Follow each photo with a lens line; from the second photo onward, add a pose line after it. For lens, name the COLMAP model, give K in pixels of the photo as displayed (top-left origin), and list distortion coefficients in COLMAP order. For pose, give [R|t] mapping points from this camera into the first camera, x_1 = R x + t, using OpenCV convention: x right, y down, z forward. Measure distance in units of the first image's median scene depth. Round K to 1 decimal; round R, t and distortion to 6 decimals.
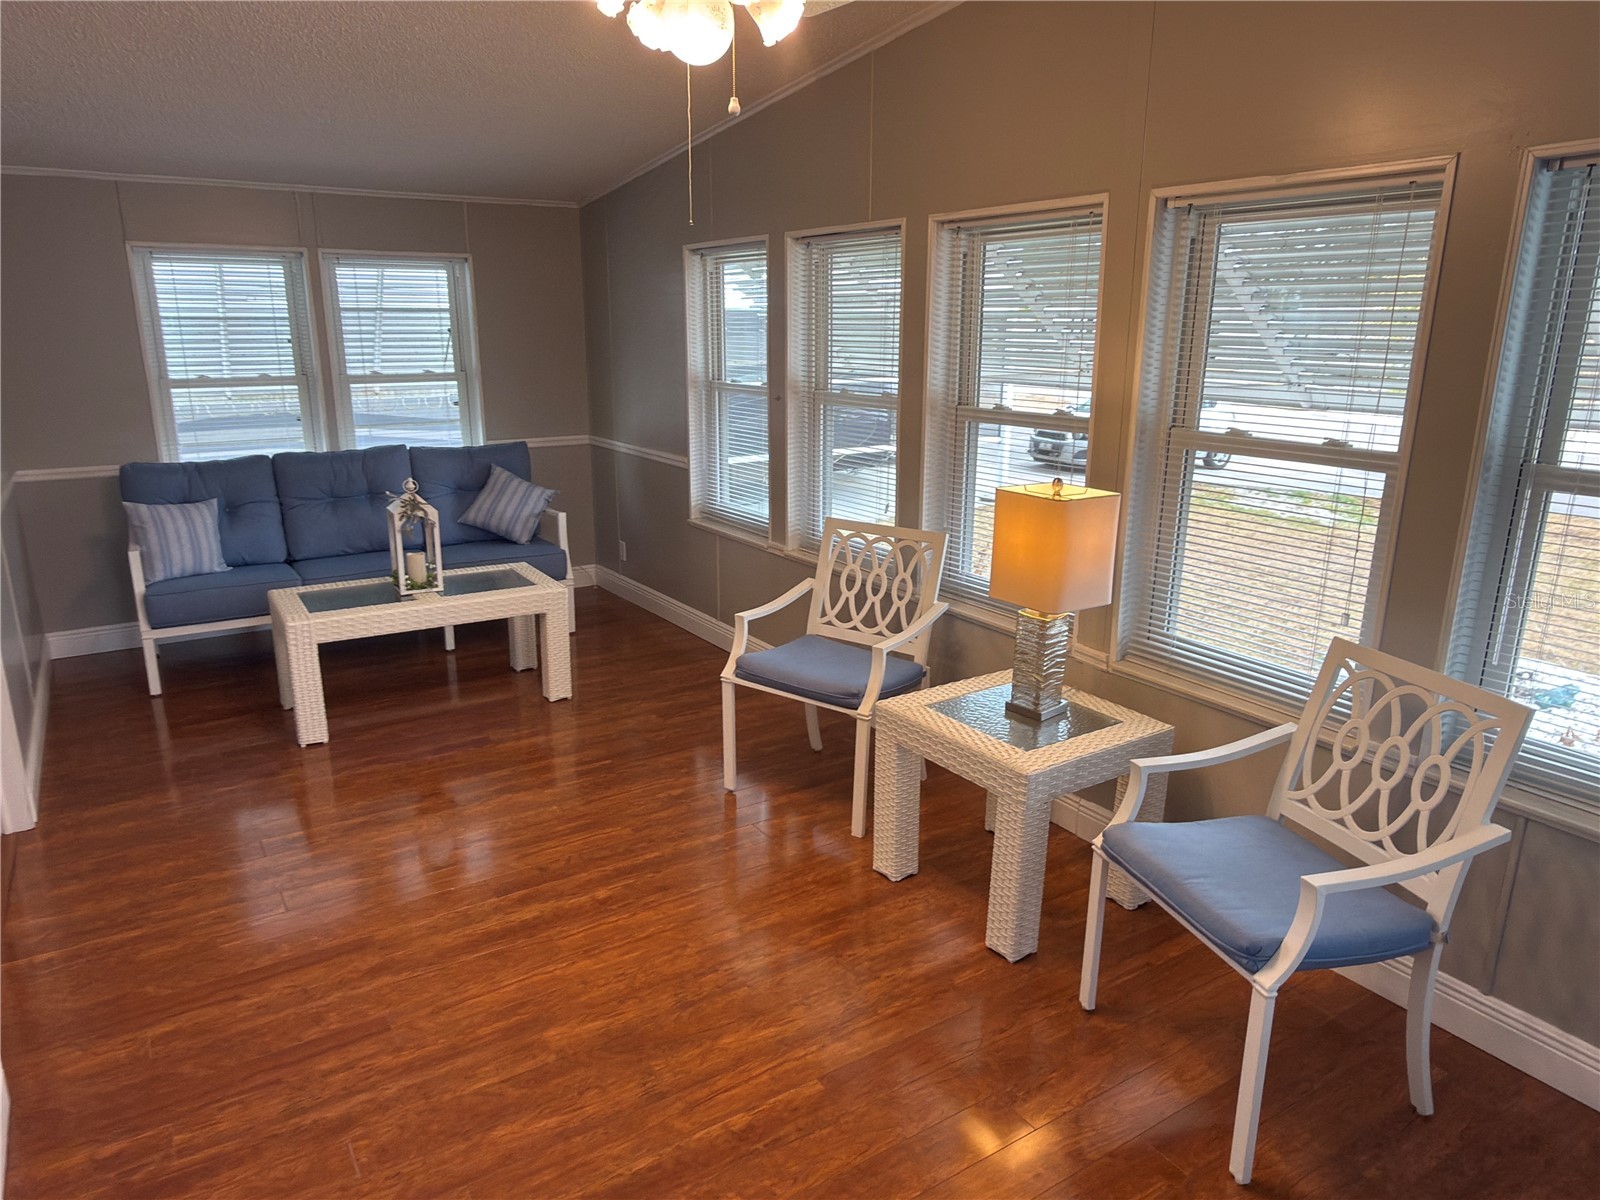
lens RADIAL K [[1040.5, 0, 802.9], [0, 1040.5, 599.1], [0, 0, 1]] dist [0.005064, -0.005873]
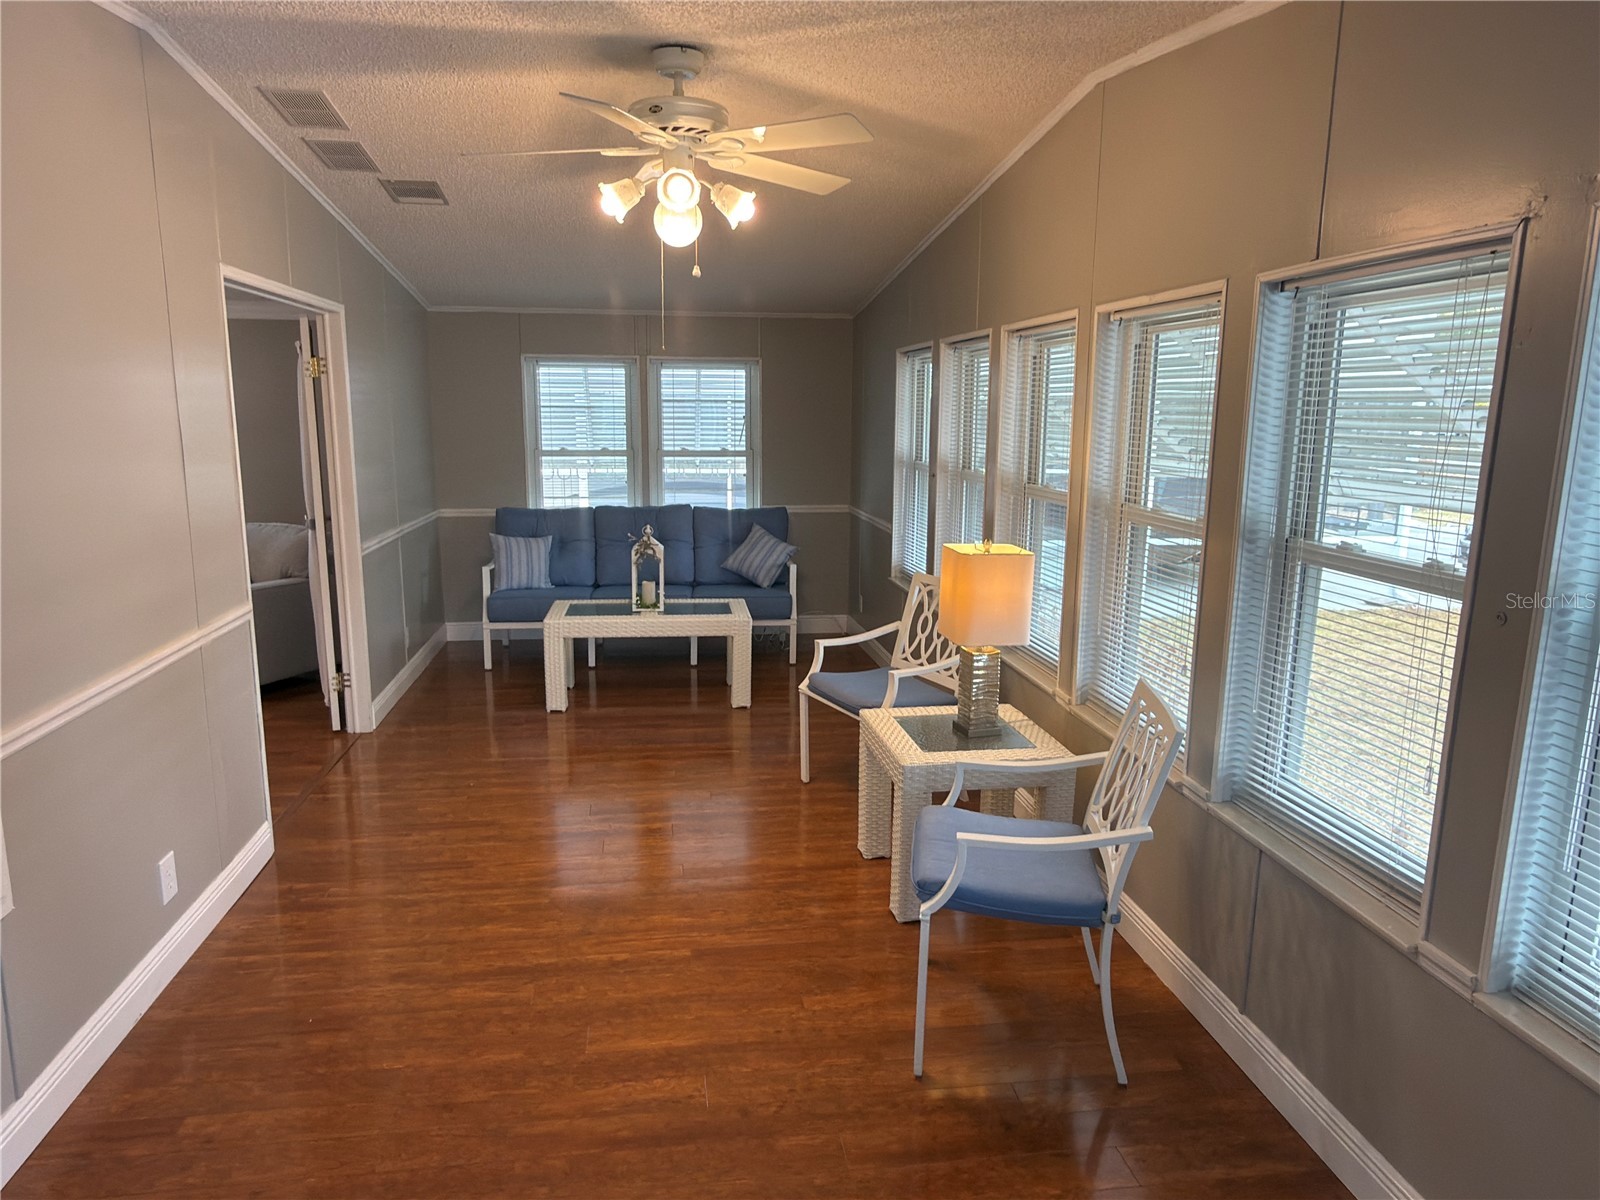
lens RADIAL K [[1040.5, 0, 805.6], [0, 1040.5, 599.4], [0, 0, 1]] dist [0.005064, -0.005873]
pose [[0.910380, 0.079640, -0.406037, 0.310169], [-0.112127, 0.992068, -0.056818, 0.027780], [0.398291, 0.097254, 0.912089, -0.112980]]
